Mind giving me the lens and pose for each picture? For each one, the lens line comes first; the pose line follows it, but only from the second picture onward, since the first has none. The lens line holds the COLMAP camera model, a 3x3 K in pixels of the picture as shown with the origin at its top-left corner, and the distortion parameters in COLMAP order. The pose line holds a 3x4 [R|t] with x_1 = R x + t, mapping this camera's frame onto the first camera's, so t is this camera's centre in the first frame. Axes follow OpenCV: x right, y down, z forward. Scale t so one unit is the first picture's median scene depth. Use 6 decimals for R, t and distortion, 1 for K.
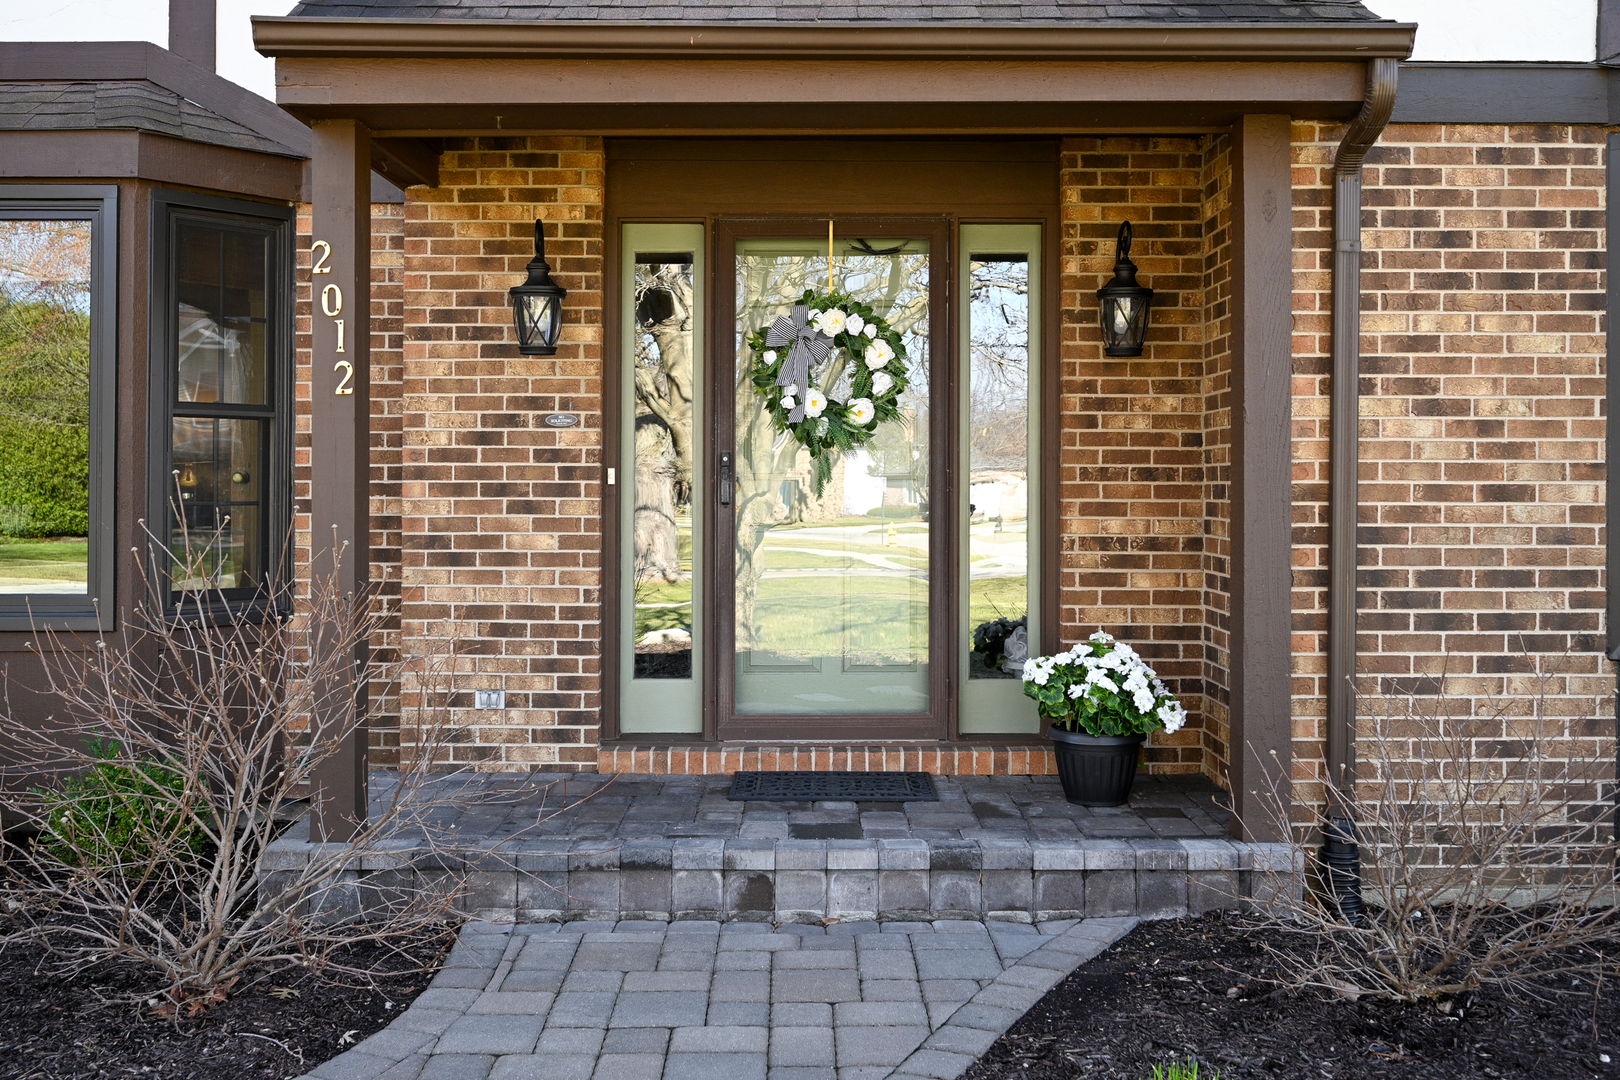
lens RADIAL K [[1407.7, 0, 810.0], [0, 1407.7, 532.6], [0, 0, 1]] dist [-0.006525, -0.000399]
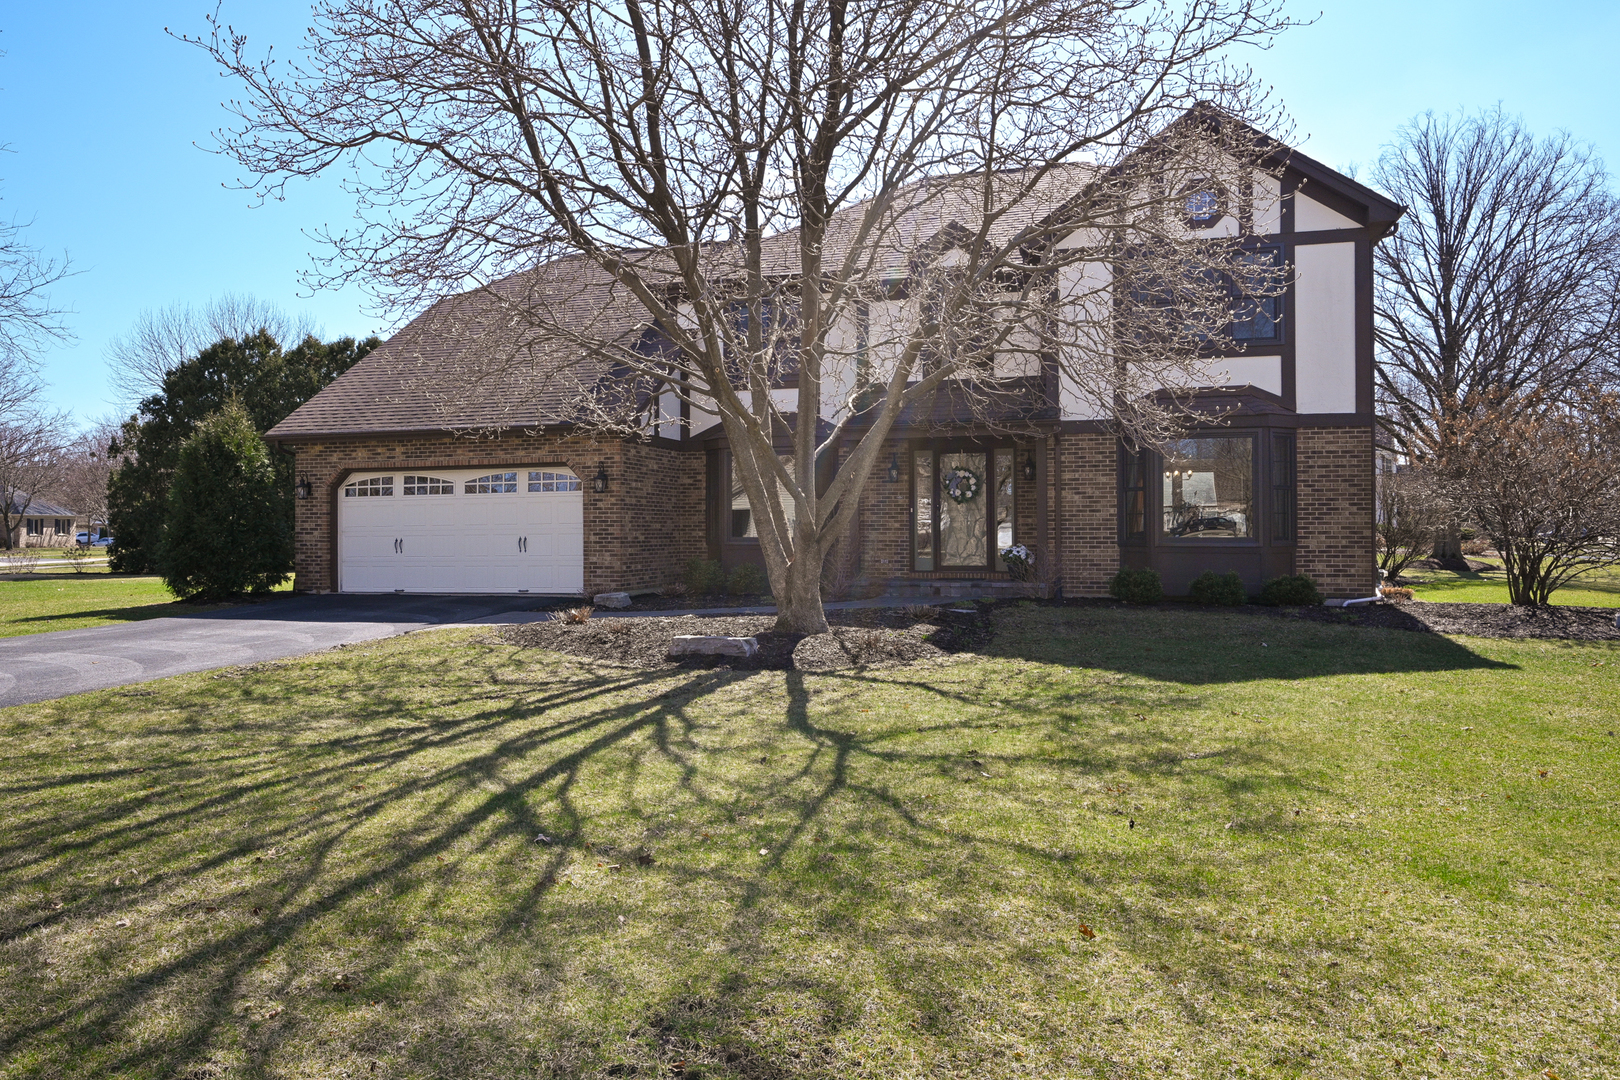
lens RADIAL K [[1029.2, 0, 811.4], [0, 1029.2, 541.7], [0, 0, 1]] dist [-0.000628, -0.000013]
pose [[0.960289, -0.008746, -0.278872, 0.447867], [0.005350, 0.999902, -0.012937, 0.095490], [0.278957, 0.010932, 0.960241, -2.132302]]
